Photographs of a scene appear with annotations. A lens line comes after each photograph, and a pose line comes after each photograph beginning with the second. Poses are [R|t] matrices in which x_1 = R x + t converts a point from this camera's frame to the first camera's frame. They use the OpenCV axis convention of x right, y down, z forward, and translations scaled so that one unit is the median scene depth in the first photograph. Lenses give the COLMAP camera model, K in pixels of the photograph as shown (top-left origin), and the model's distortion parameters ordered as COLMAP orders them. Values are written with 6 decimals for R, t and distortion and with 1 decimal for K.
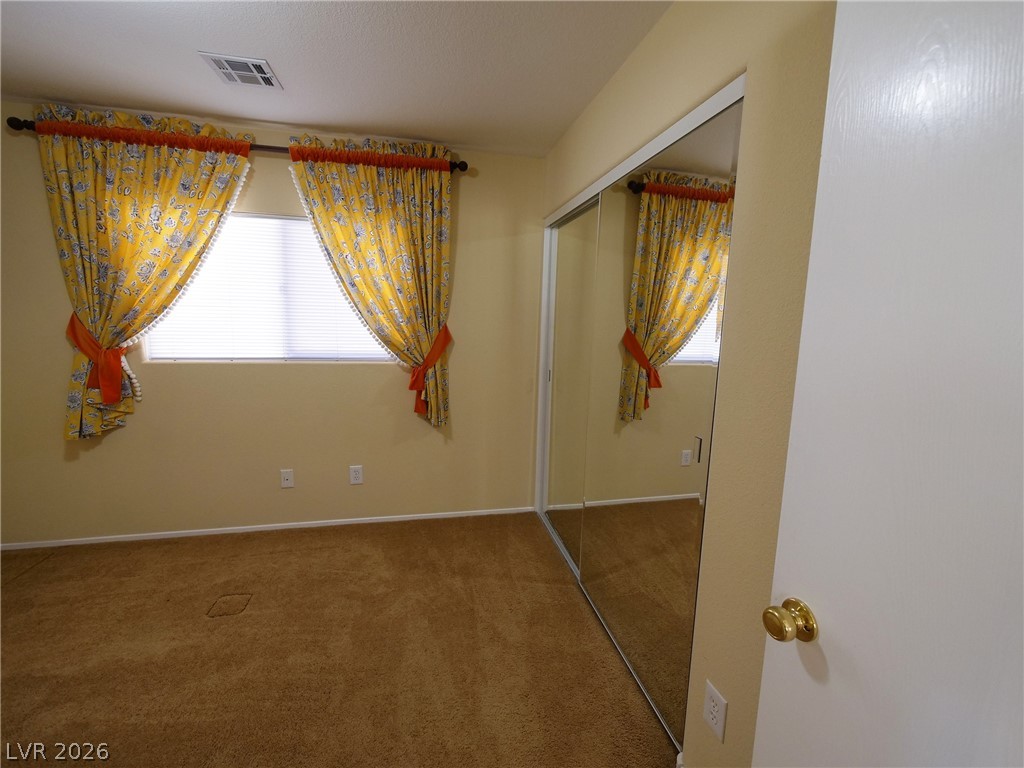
lens RADIAL K [[432.1, 0, 513.4], [0, 432.1, 374.8], [0, 0, 1]] dist [-0.003466, 0.000023]
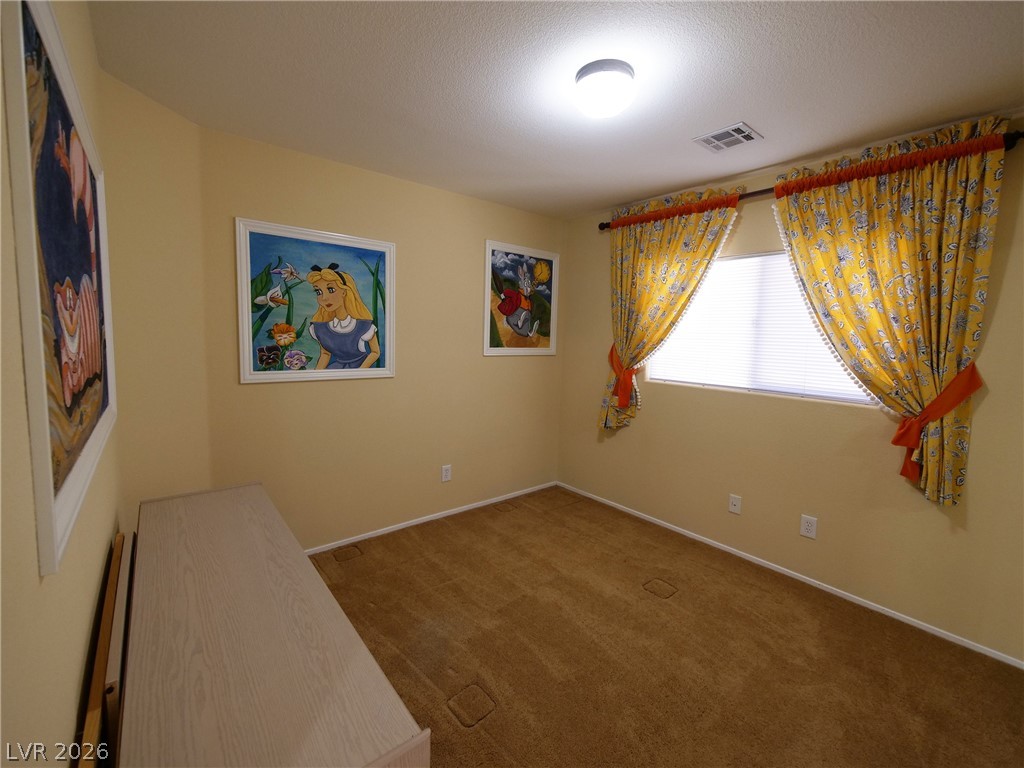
lens RADIAL K [[432.1, 0, 513.4], [0, 432.1, 374.8], [0, 0, 1]] dist [-0.003466, 0.000023]
pose [[0.458960, 0.070835, -0.885629, 0.141076], [-0.136224, 0.990640, 0.008638, -0.003480], [0.877951, 0.116679, 0.464314, 0.021173]]
